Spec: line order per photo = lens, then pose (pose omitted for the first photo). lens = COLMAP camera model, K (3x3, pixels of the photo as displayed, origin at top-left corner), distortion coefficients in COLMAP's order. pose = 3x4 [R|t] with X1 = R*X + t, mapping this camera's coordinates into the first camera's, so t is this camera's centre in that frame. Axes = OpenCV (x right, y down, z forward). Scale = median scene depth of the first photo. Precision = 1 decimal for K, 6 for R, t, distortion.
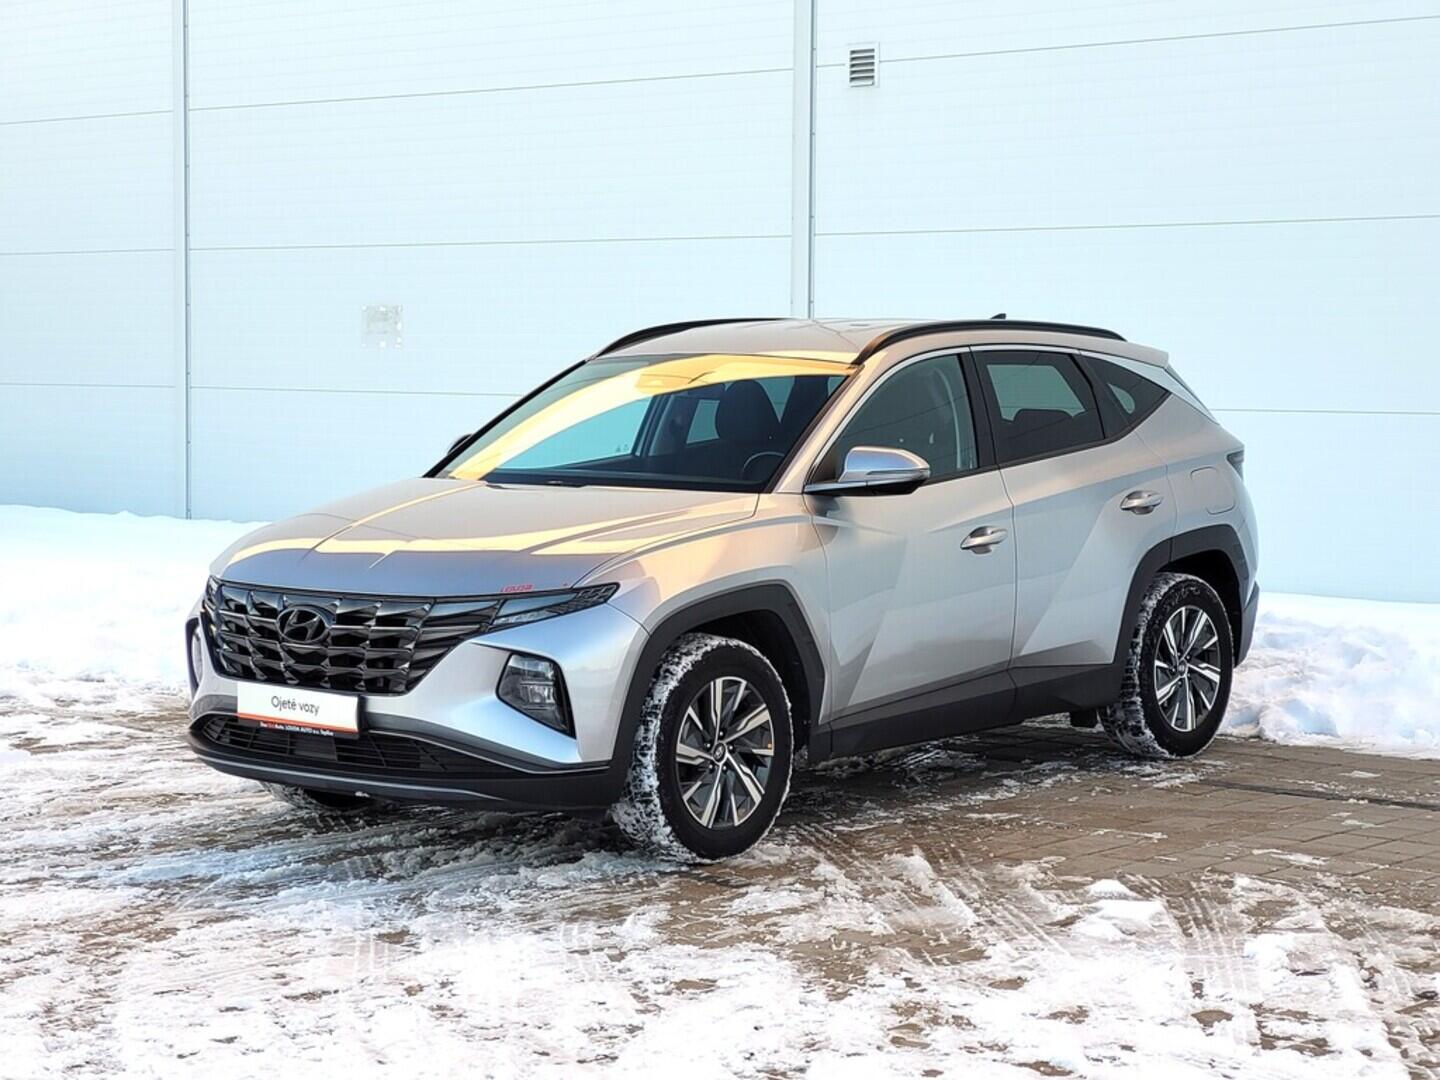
lens RADIAL K [[2951.3, 0, 722.7], [0, 2951.3, 537.5], [0, 0, 1]] dist [0.044618, 0.000000]
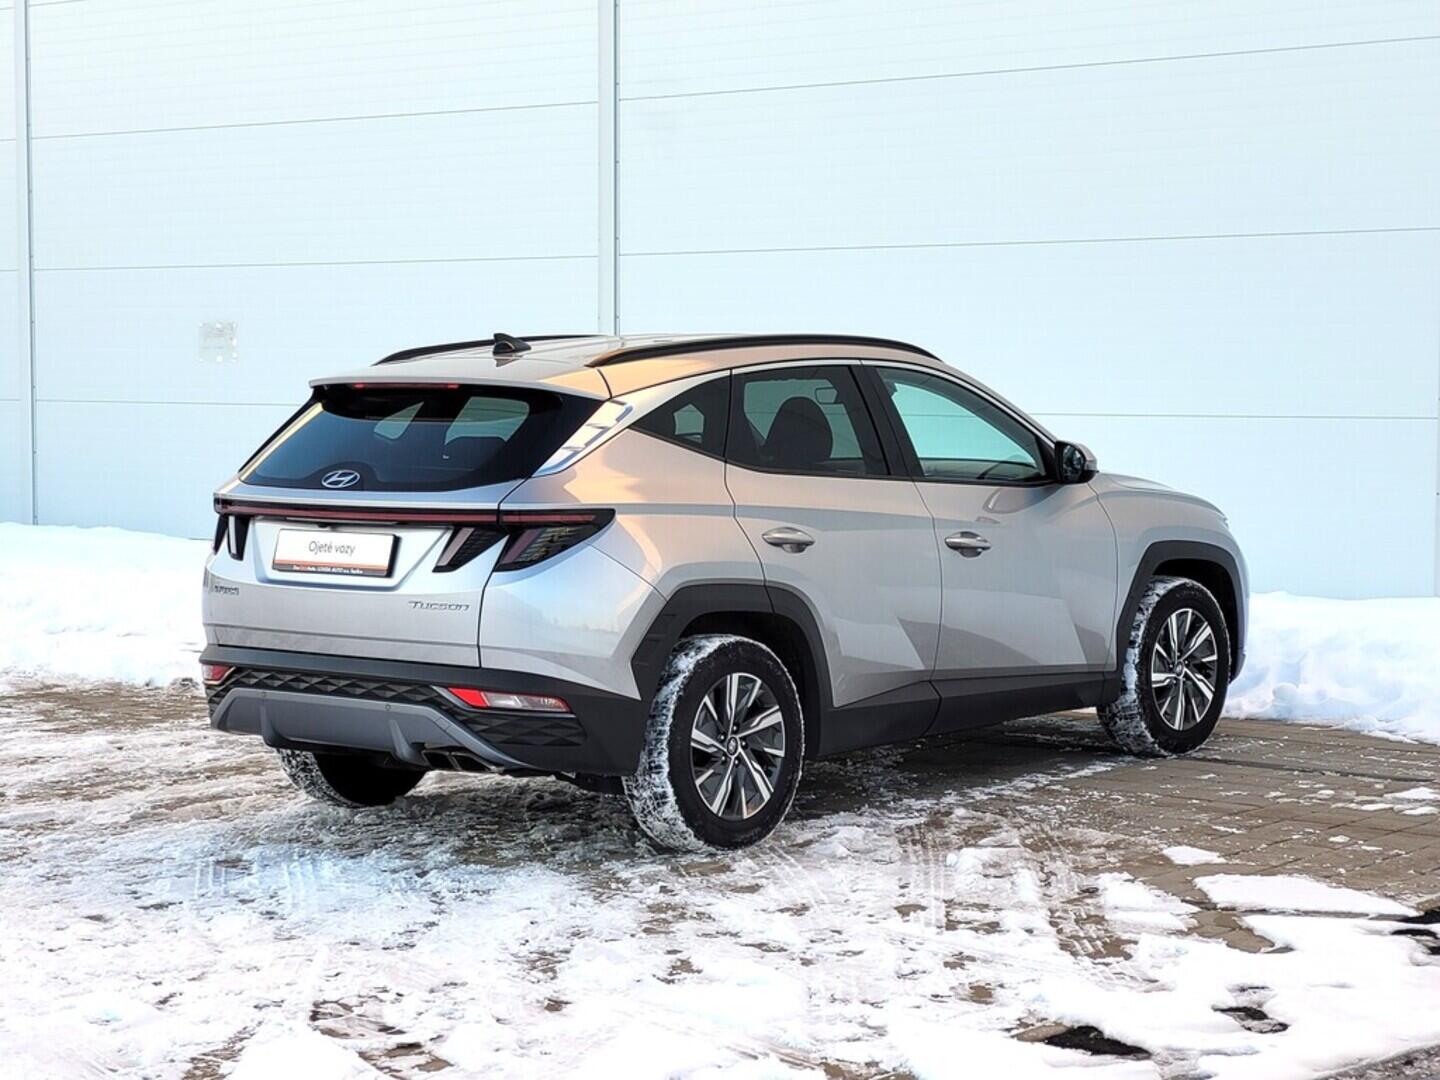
lens RADIAL K [[2951.3, 0, 713.5], [0, 2951.3, 544.9], [0, 0, 1]] dist [0.044618, 0.000000]
pose [[0.998717, -0.009931, 0.049662, 0.024018], [0.010009, 0.999949, -0.001326, 0.012528], [-0.049646, 0.001822, 0.998765, -0.186620]]
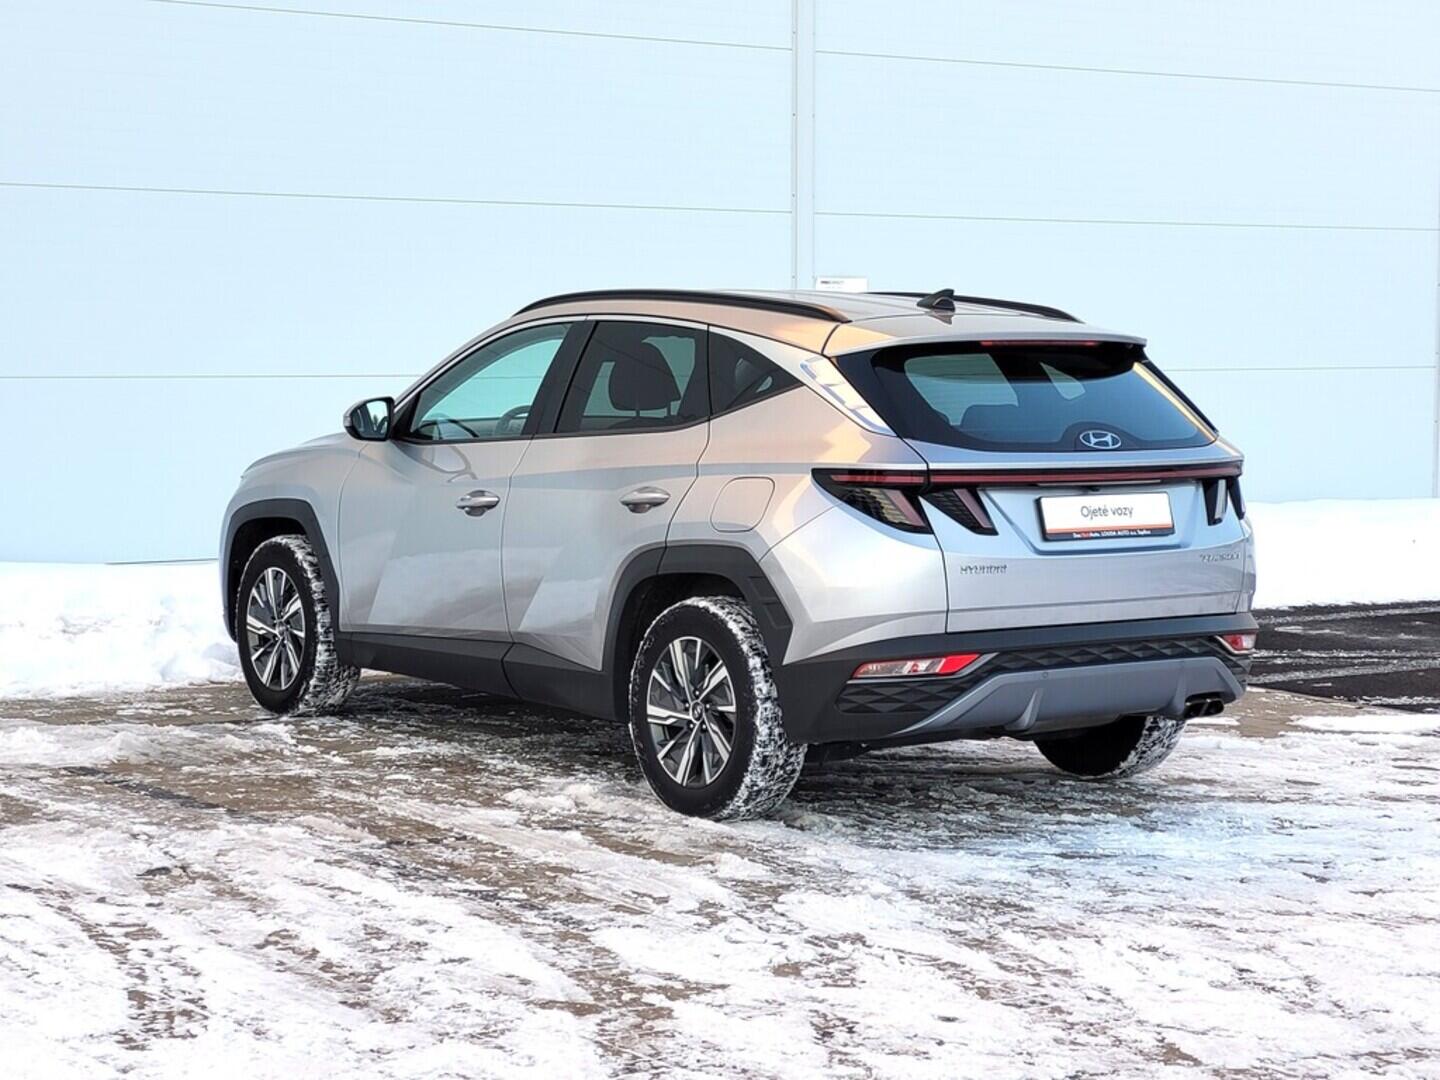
lens RADIAL K [[2951.3, 0, 711.2], [0, 2951.3, 533.2], [0, 0, 1]] dist [0.044618, 0.000000]
pose [[0.199500, -0.070255, 0.977376, -1.224887], [0.052405, 0.996764, 0.060951, -0.059079], [-0.978496, 0.039059, 0.202536, 0.927805]]
